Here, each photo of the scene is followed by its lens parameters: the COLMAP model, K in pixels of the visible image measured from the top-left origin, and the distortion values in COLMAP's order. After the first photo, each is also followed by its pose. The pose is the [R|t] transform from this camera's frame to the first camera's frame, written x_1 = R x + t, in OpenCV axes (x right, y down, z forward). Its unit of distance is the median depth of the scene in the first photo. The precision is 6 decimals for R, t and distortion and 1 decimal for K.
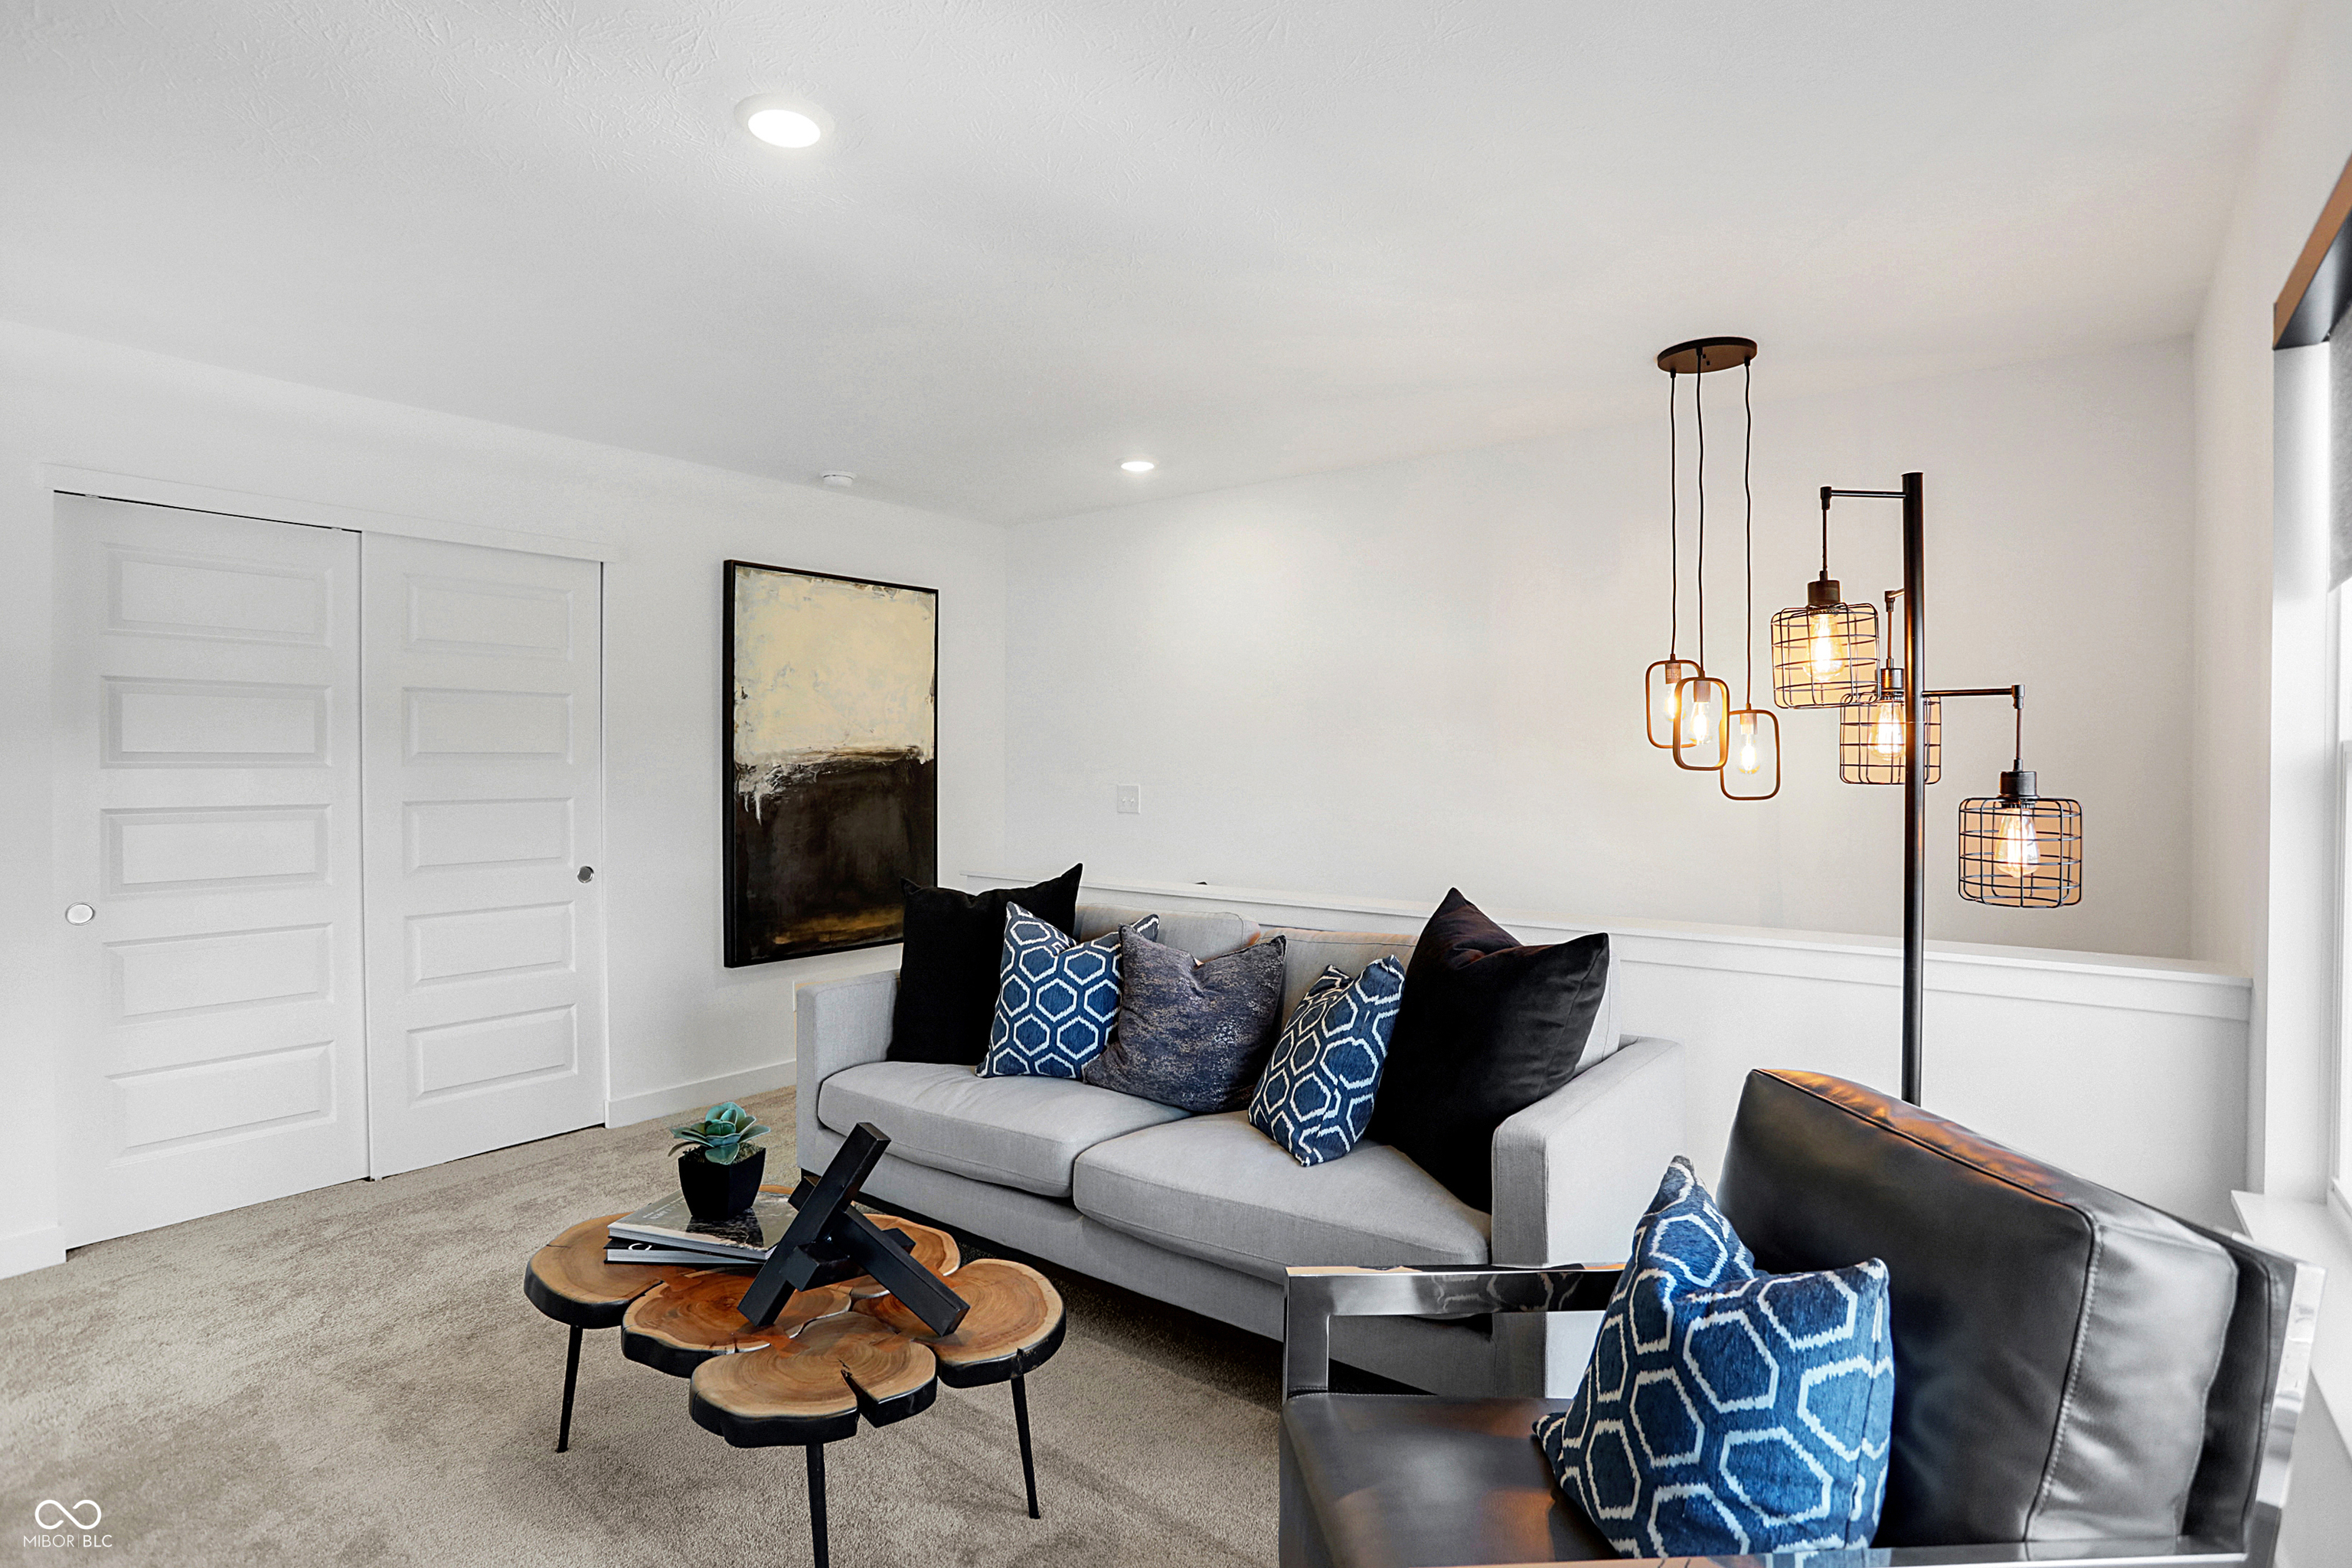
lens RADIAL K [[1181.3, 0, 1152.9], [0, 1181.3, 767.4], [0, 0, 1]] dist [-0.065125, 0.024289]
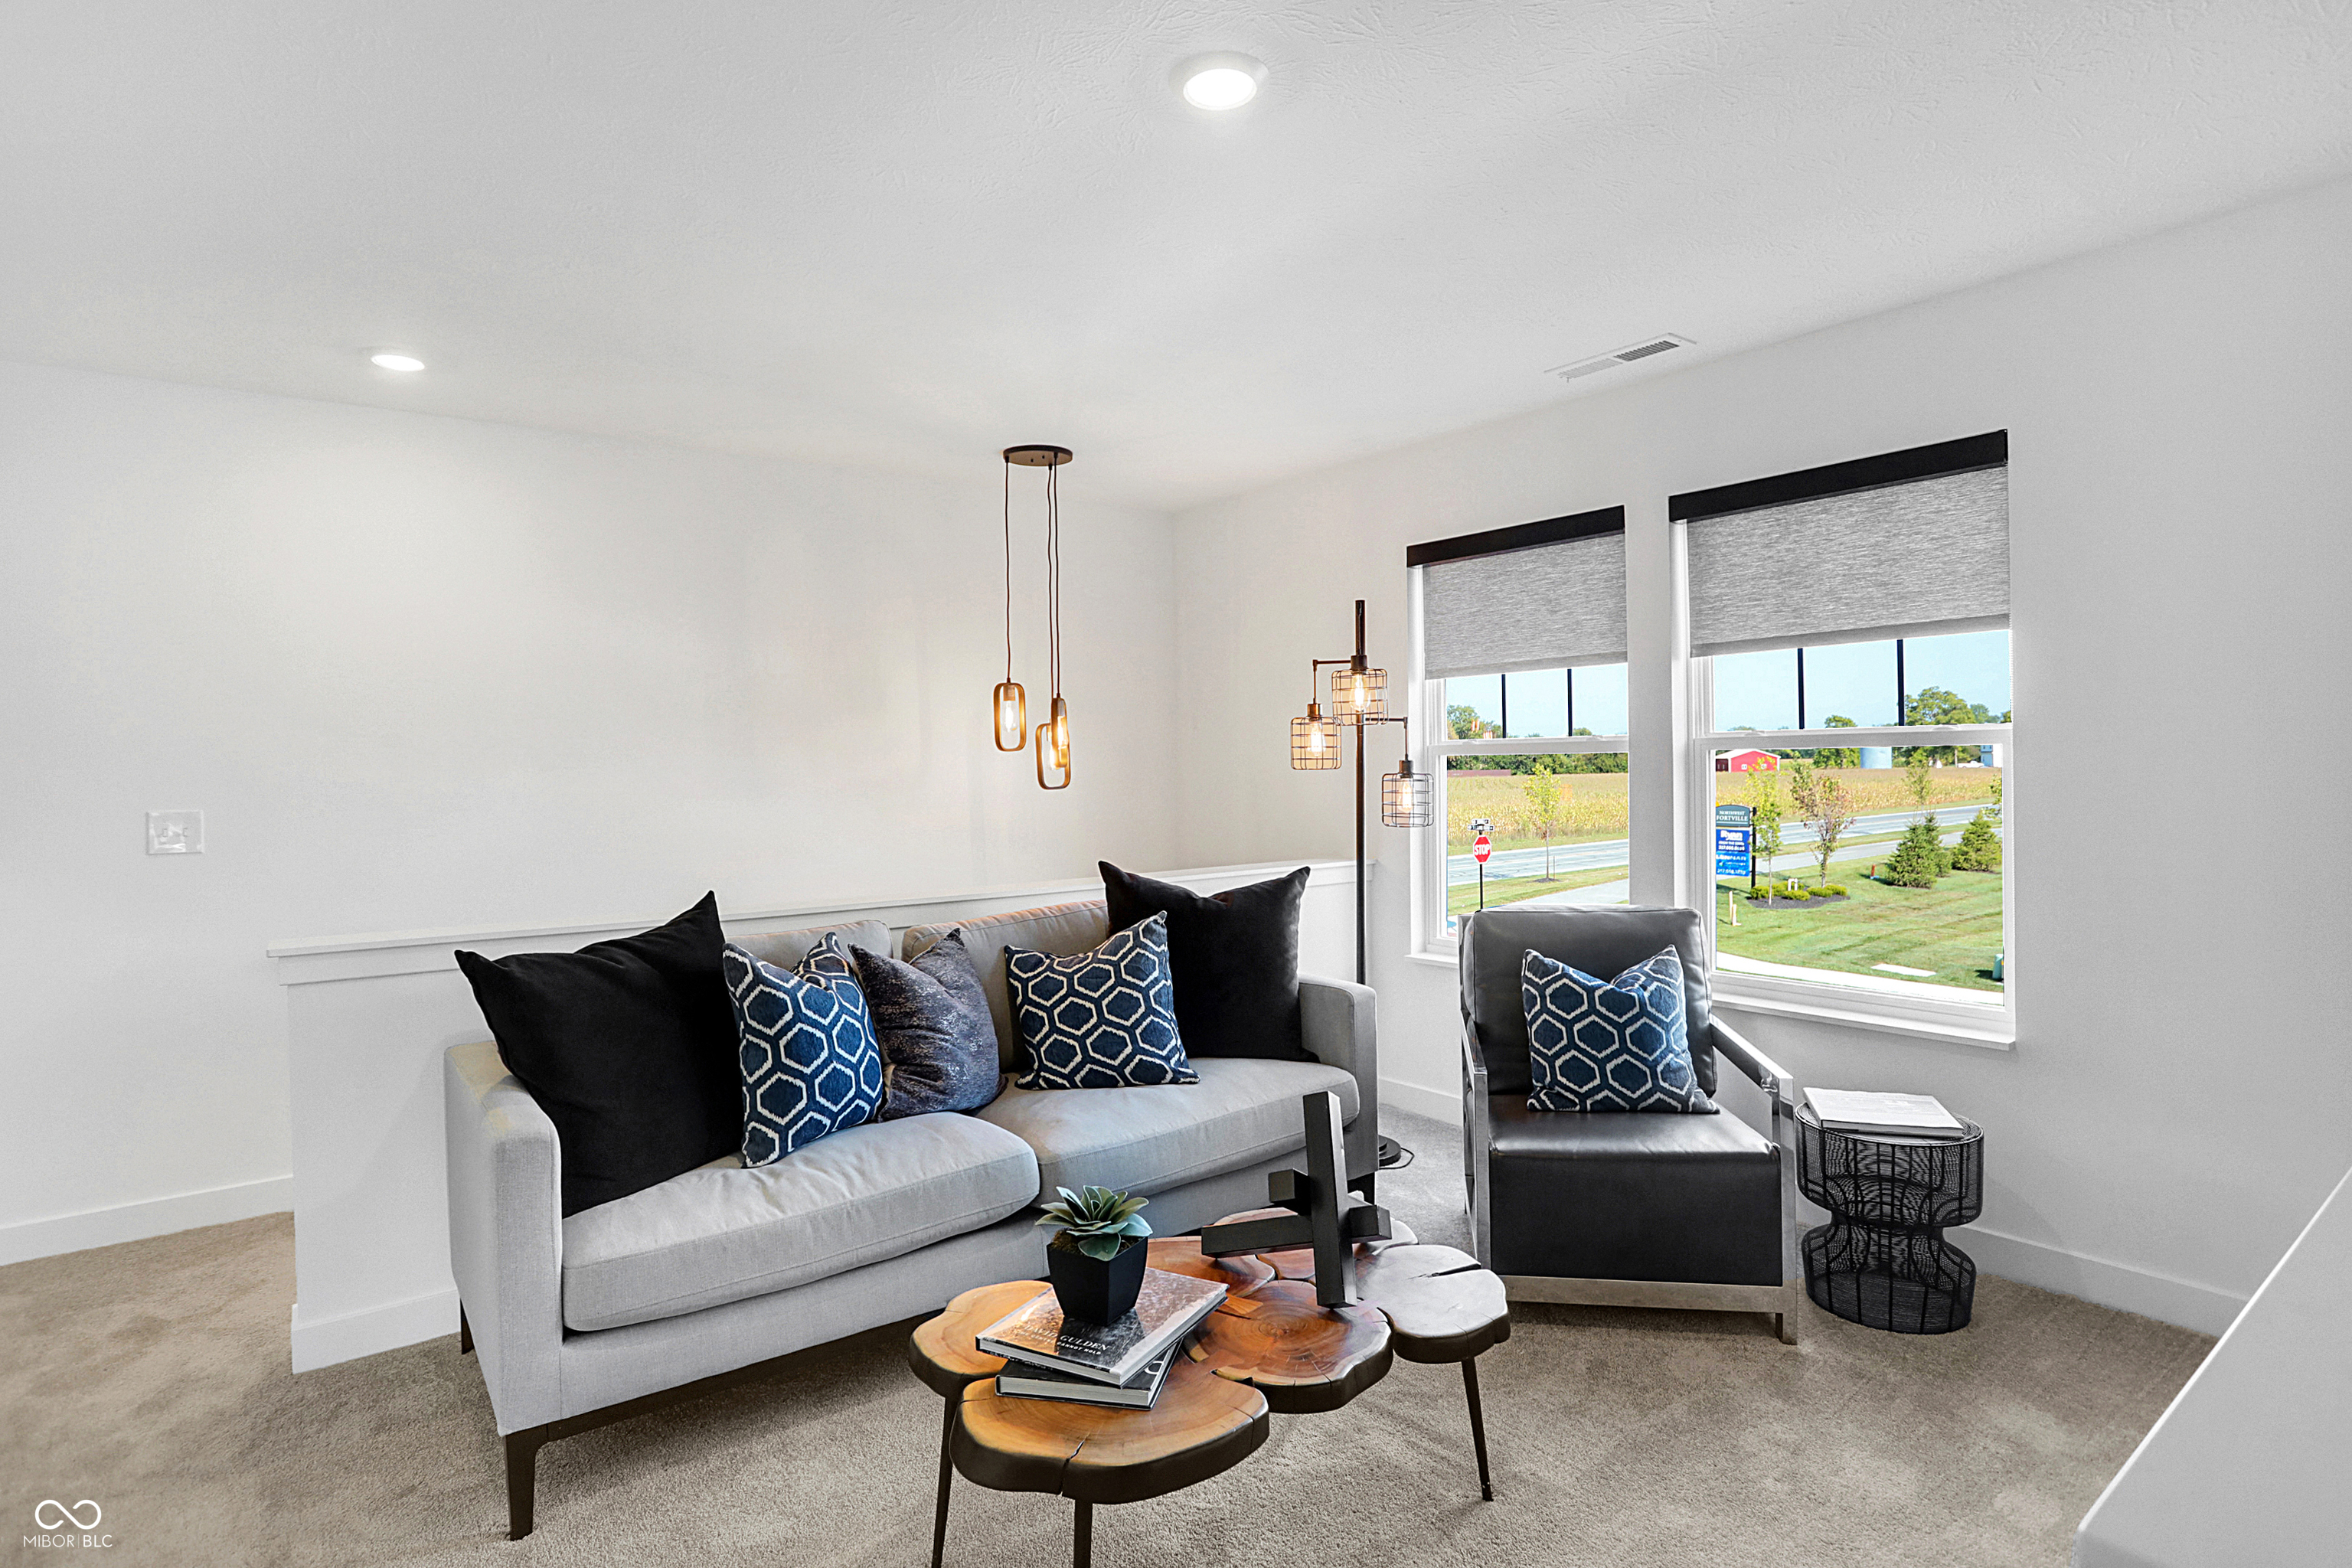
lens RADIAL K [[1181.3, 0, 1152.9], [0, 1181.3, 767.4], [0, 0, 1]] dist [-0.065125, 0.024289]
pose [[0.276883, -0.009225, 0.960859, -0.951464], [0.021426, 0.999765, 0.003425, -0.000249], [-0.960665, 0.019639, 0.277015, 0.611018]]
